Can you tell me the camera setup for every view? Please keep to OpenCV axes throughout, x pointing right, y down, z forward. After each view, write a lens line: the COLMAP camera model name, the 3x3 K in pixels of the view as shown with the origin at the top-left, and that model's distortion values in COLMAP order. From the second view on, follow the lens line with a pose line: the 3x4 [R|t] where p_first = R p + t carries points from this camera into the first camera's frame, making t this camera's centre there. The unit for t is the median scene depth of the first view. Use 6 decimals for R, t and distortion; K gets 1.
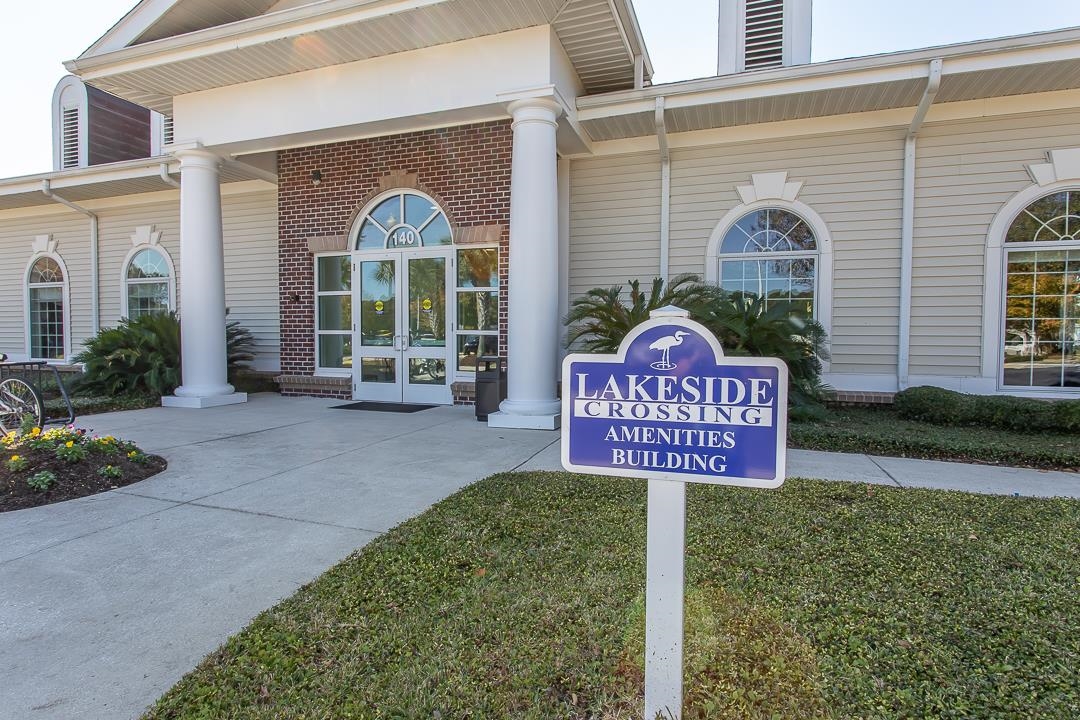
lens RADIAL K [[567.2, 0, 540.9], [0, 567.2, 360.2], [0, 0, 1]] dist [-0.000451, -0.000557]
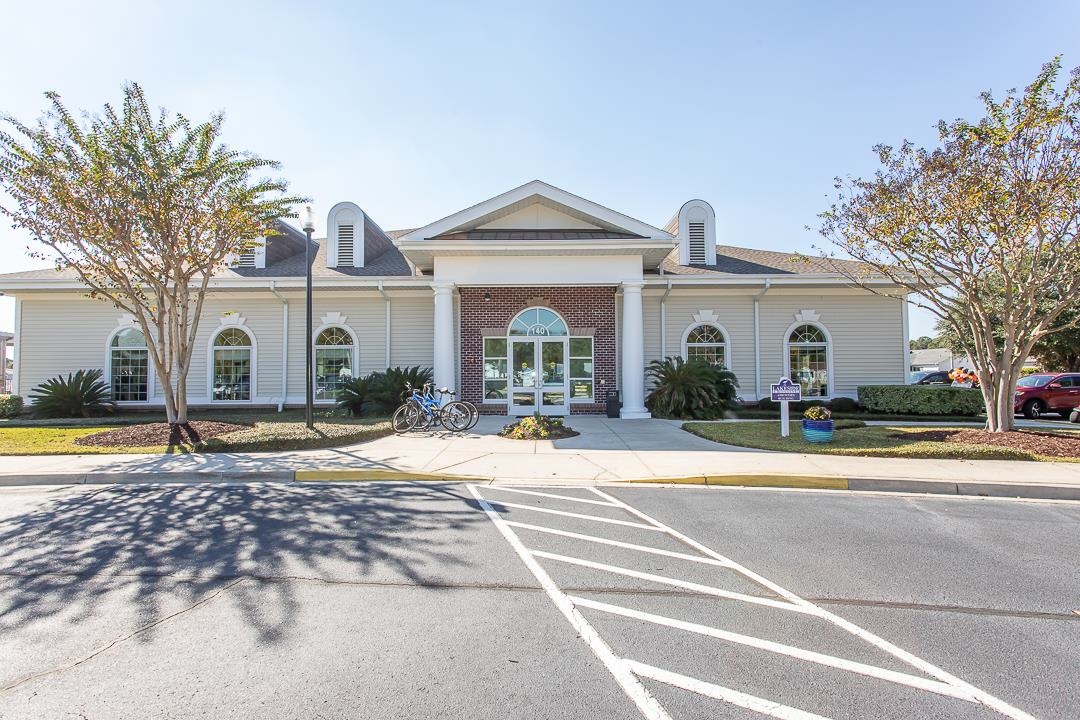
lens RADIAL K [[567.2, 0, 537.9], [0, 567.2, 361.0], [0, 0, 1]] dist [-0.000451, -0.000557]
pose [[0.939511, -0.000288, 0.342517, -0.942669], [0.024420, 0.997511, -0.066146, 0.018676], [-0.341646, 0.070509, 0.937180, -0.851387]]
